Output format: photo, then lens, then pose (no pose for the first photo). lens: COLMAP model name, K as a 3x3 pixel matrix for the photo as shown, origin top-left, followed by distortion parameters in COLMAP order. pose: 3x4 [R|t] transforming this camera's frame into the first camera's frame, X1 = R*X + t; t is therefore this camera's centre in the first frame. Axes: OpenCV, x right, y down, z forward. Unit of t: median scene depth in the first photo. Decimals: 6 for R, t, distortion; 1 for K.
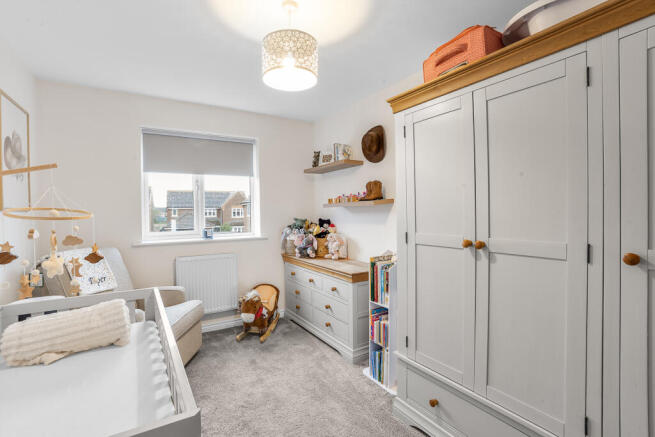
lens RADIAL K [[298.9, 0, 328.8], [0, 298.9, 217.4], [0, 0, 1]] dist [-0.003408, 0.003954]
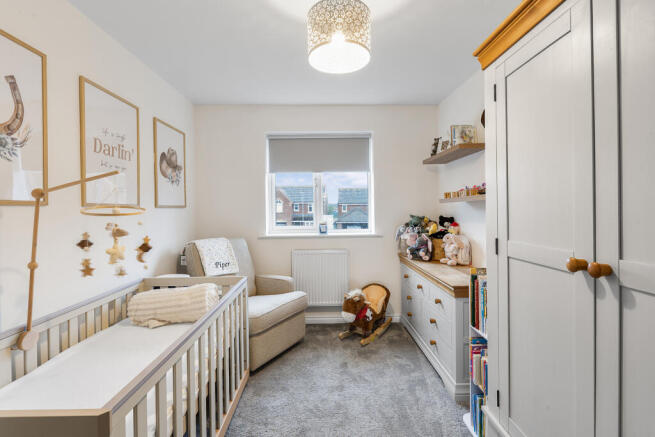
lens RADIAL K [[298.9, 0, 328.3], [0, 298.9, 211.9], [0, 0, 1]] dist [-0.003408, 0.003954]
pose [[0.867626, 0.007540, -0.497160, 0.173307], [-0.009611, 0.999953, -0.001606, -0.004213], [0.497124, 0.006172, 0.867657, 0.140818]]
